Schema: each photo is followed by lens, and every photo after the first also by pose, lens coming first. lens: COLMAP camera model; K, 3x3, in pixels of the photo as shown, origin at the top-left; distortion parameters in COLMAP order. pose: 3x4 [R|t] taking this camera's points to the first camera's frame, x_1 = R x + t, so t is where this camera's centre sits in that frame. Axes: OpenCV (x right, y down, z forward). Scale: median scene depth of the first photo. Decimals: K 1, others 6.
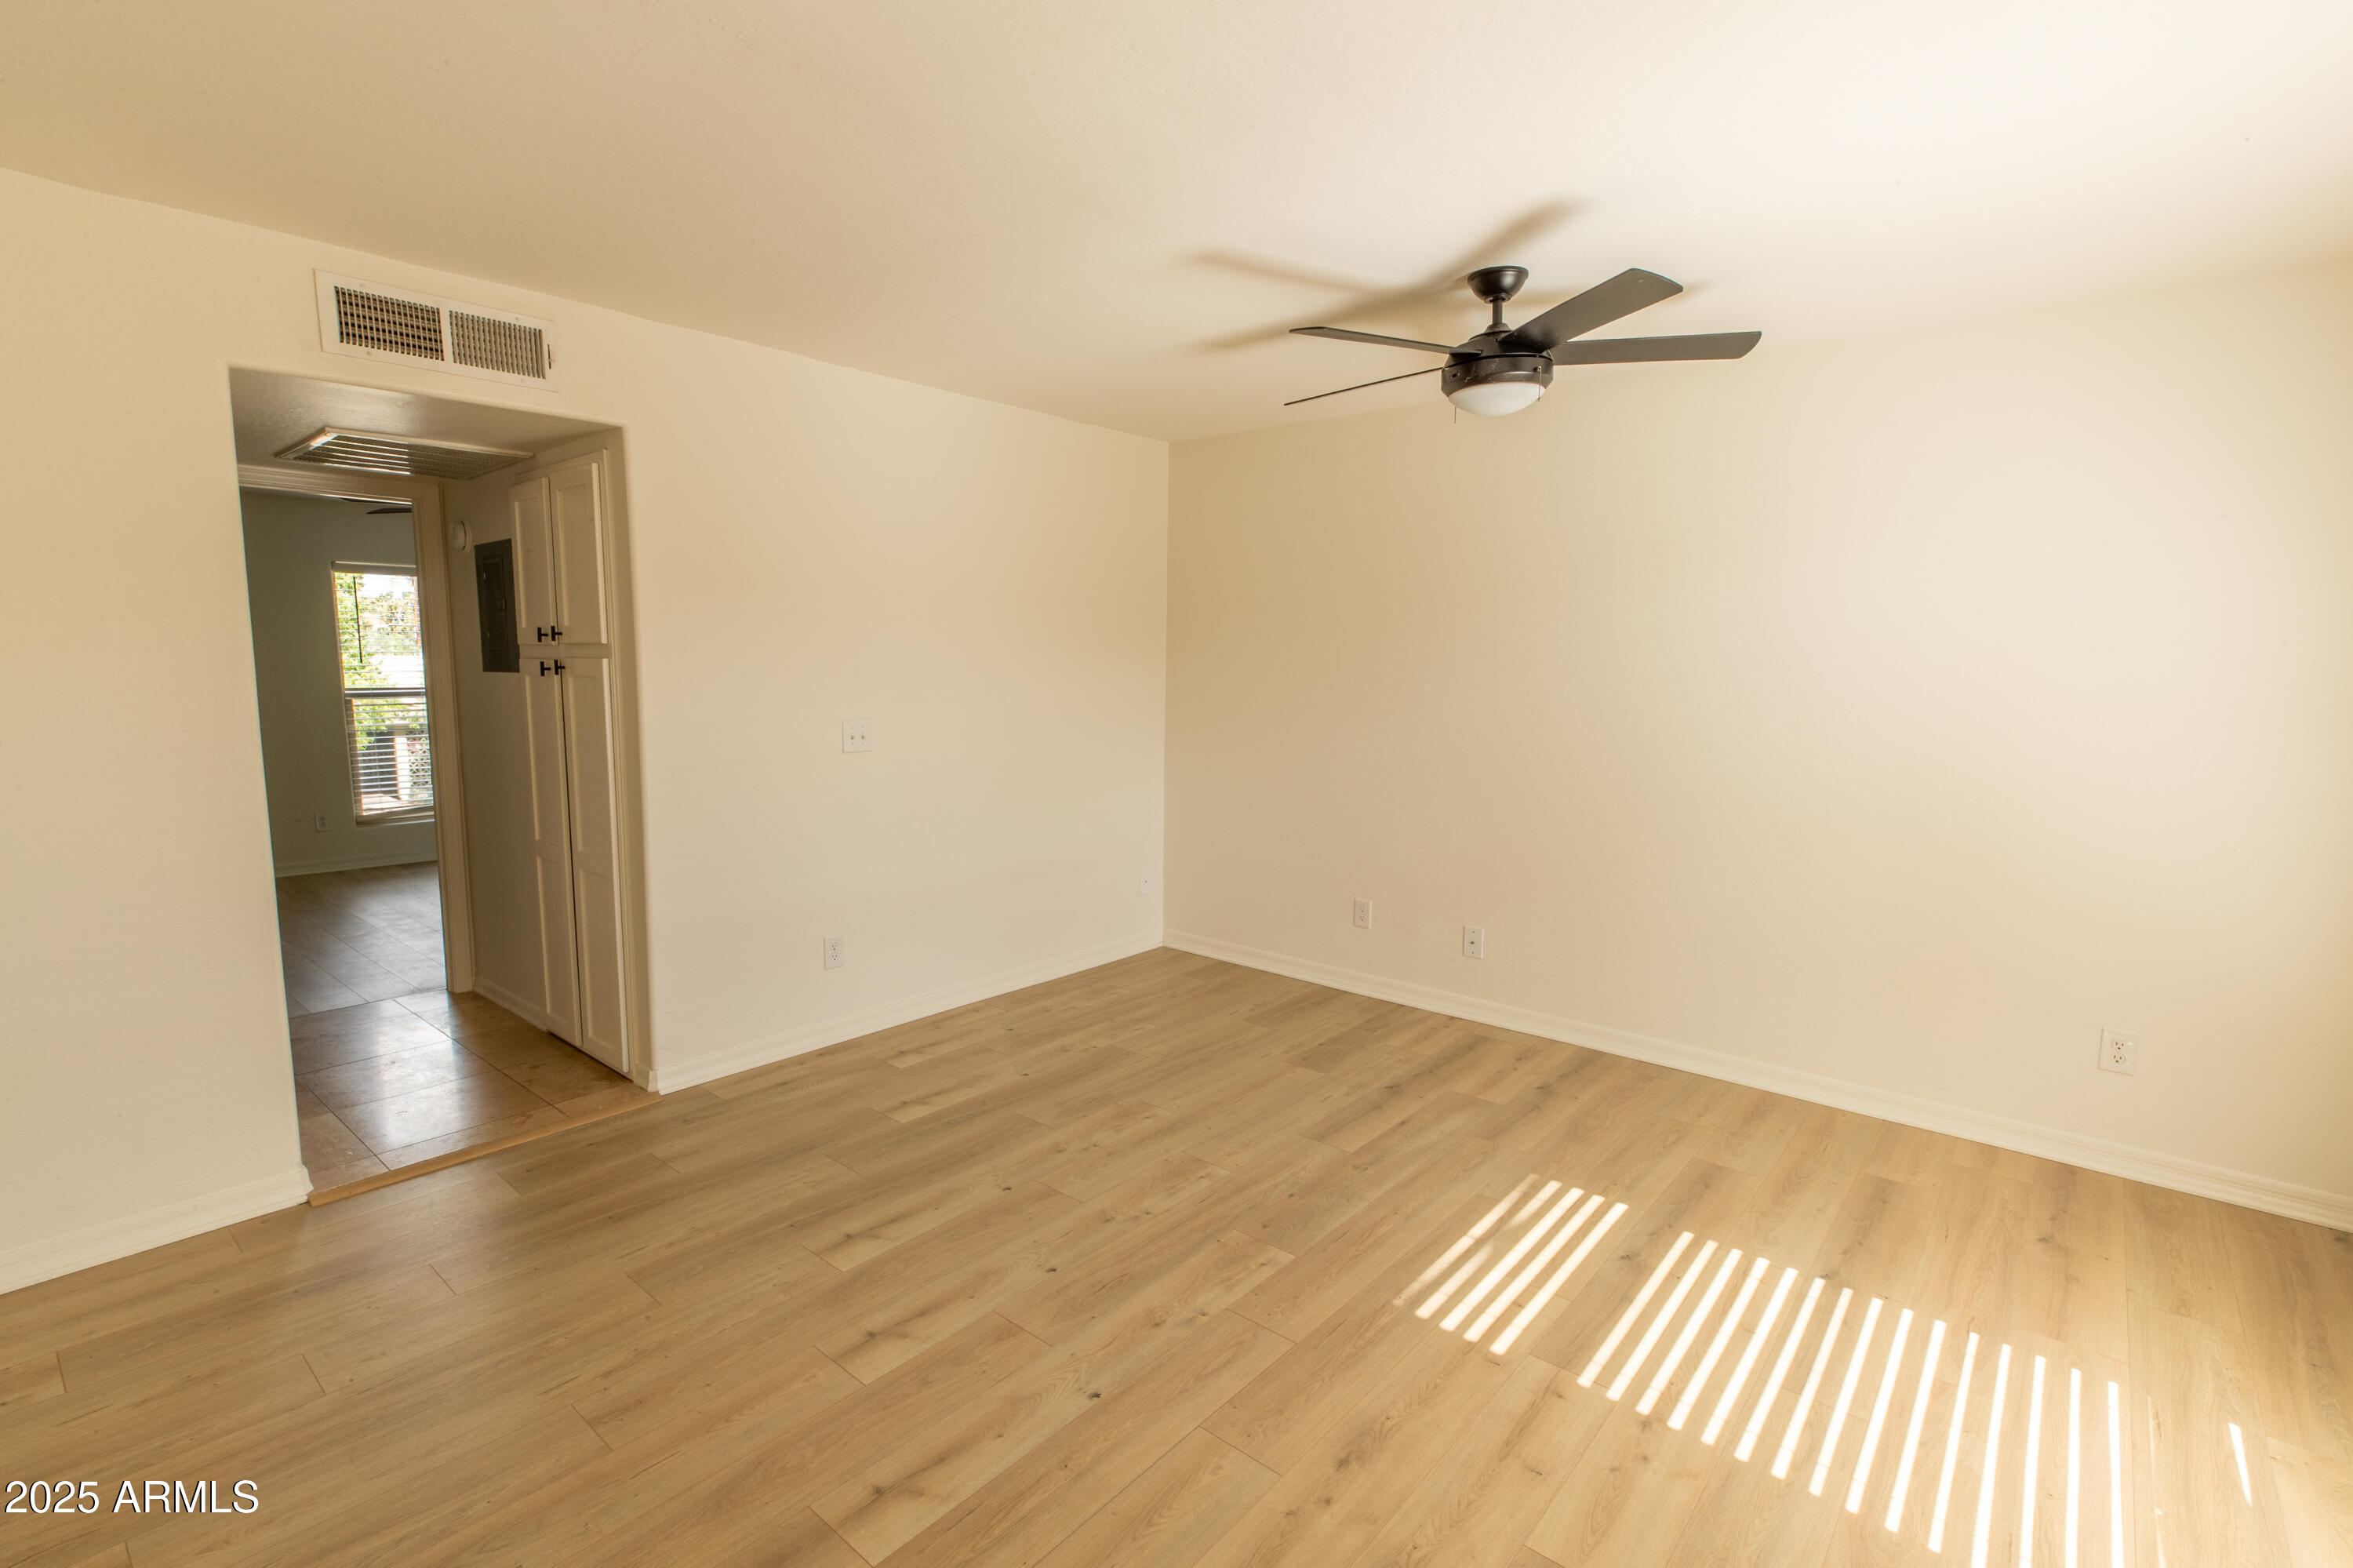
lens RADIAL K [[1070.6, 0, 1160.0], [0, 1070.6, 830.1], [0, 0, 1]] dist [0.008310, -0.001675]
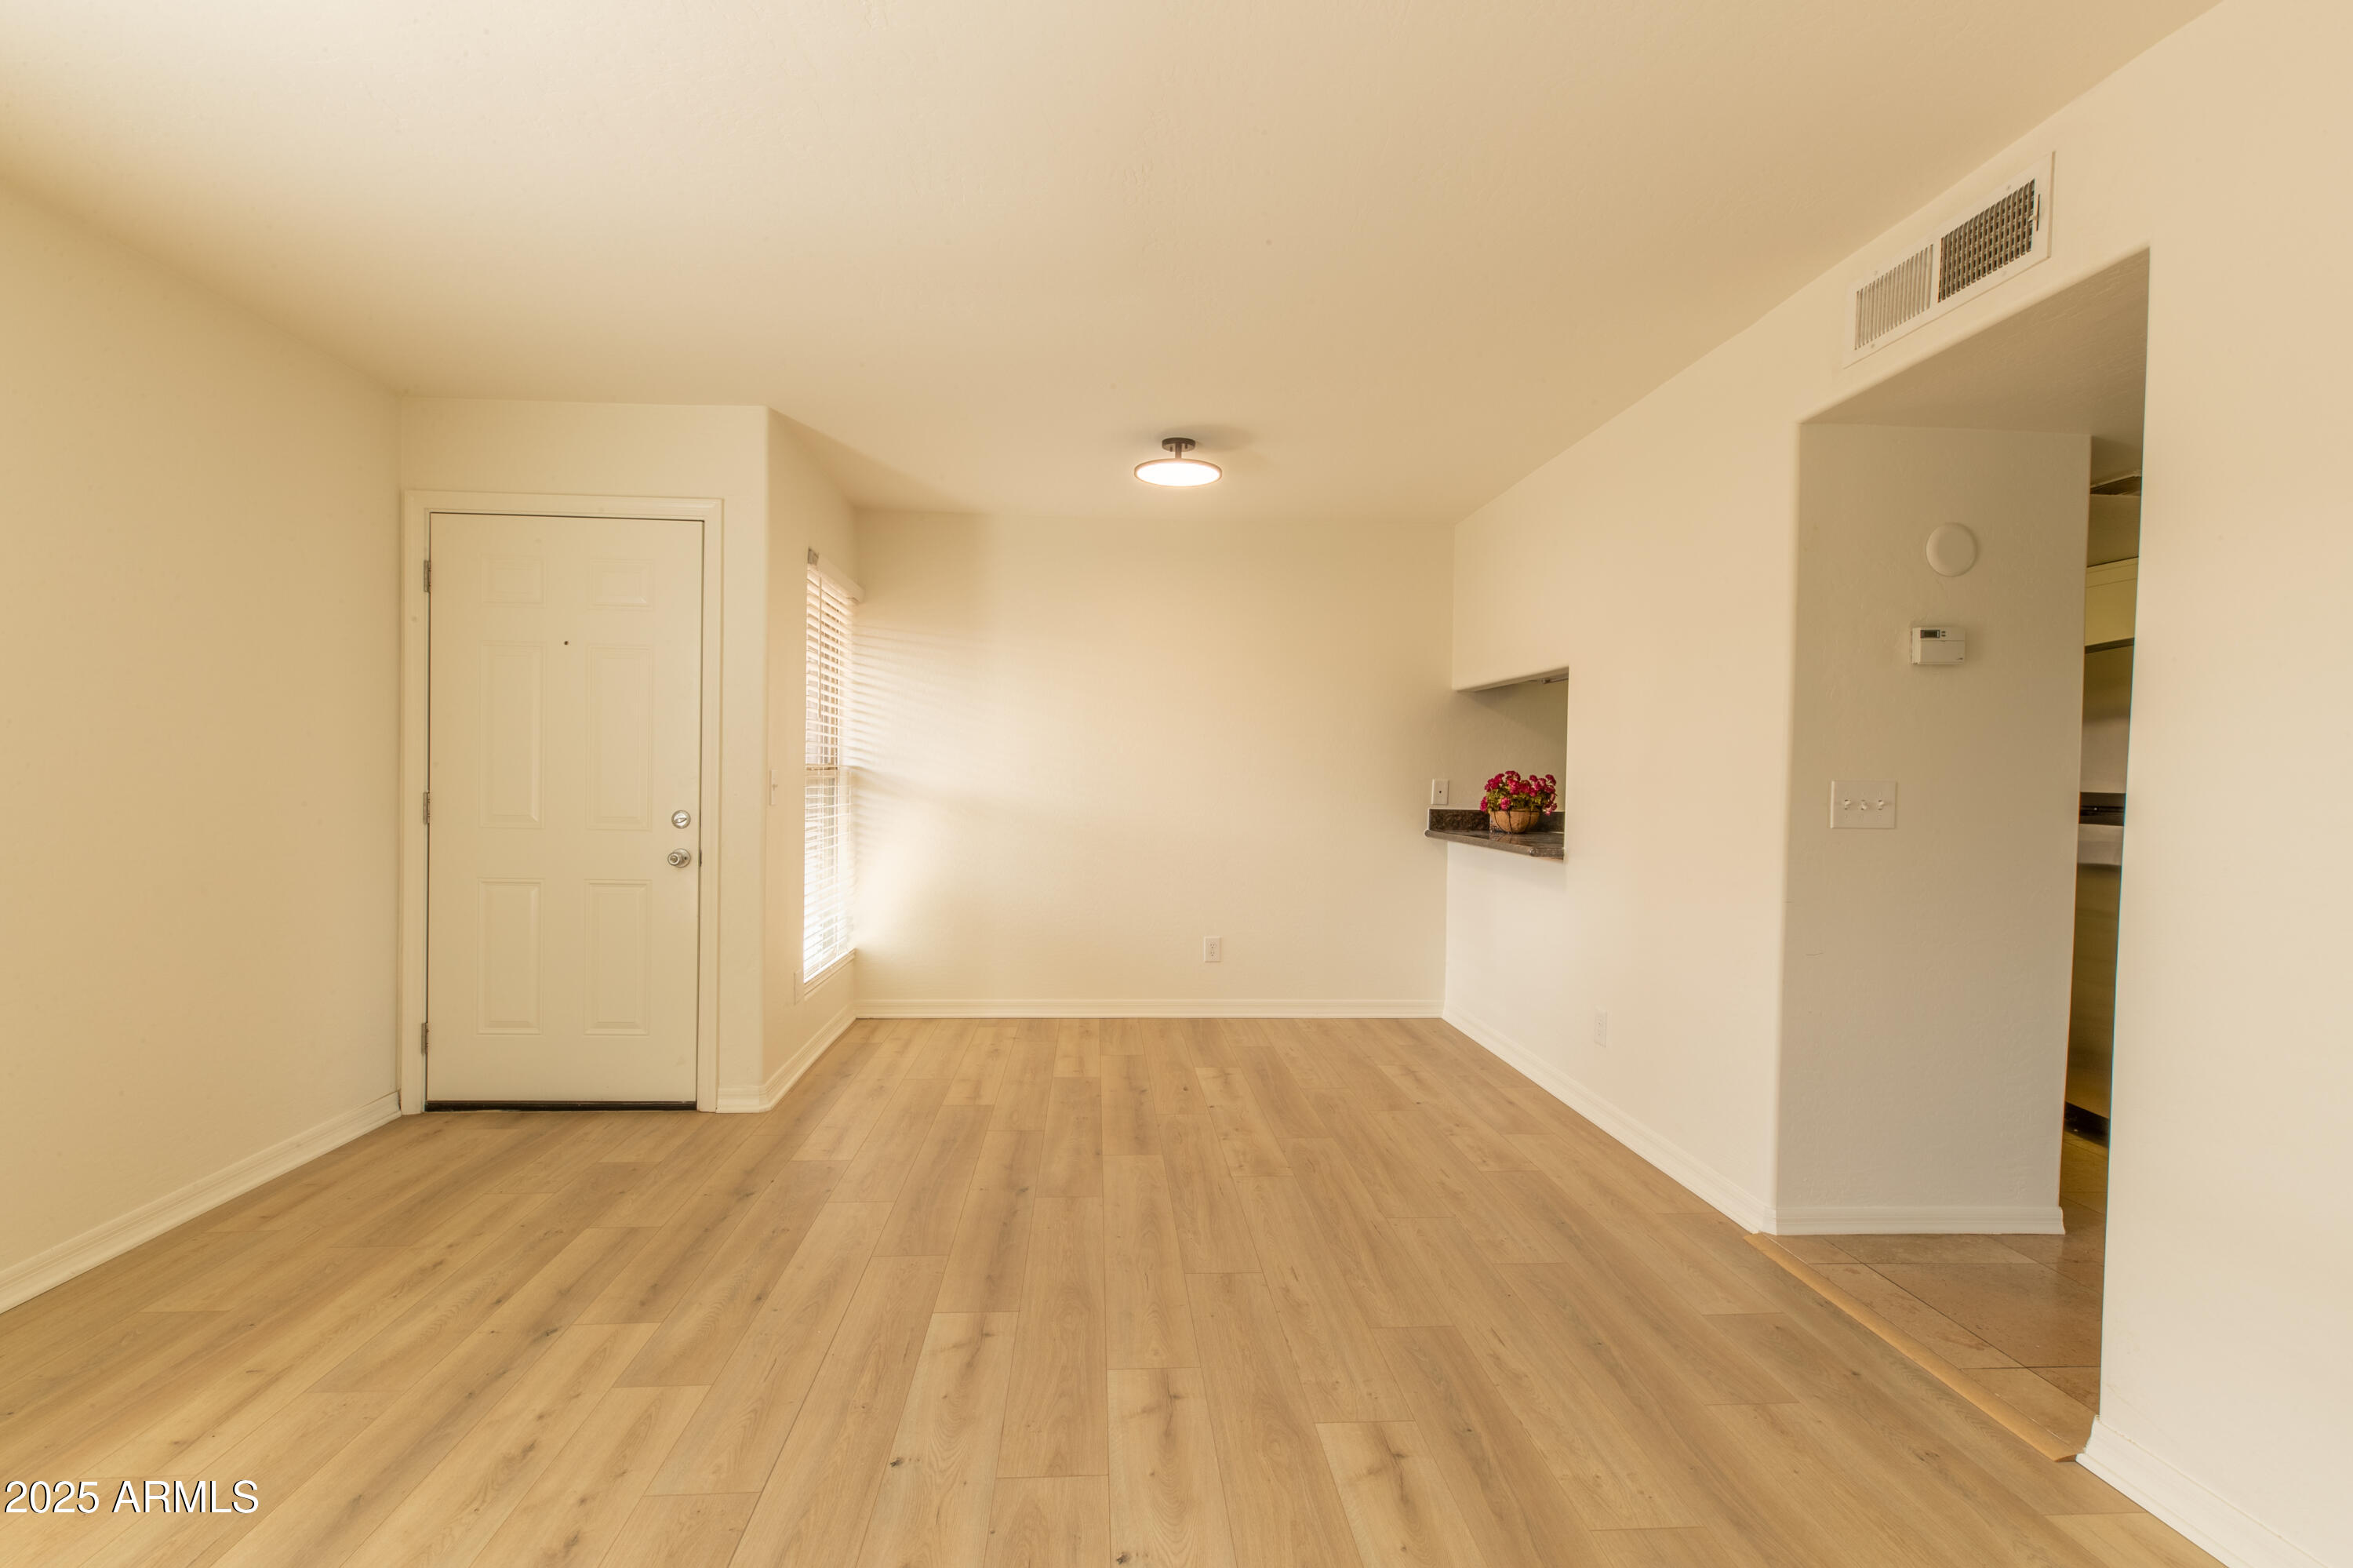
lens RADIAL K [[1070.6, 0, 1151.5], [0, 1070.6, 805.6], [0, 0, 1]] dist [0.008310, -0.001675]
pose [[-0.711713, 0.004391, -0.702456, 0.297101], [-0.133927, 0.980790, 0.141823, -0.110008], [0.689585, 0.195015, -0.697453, 1.212768]]
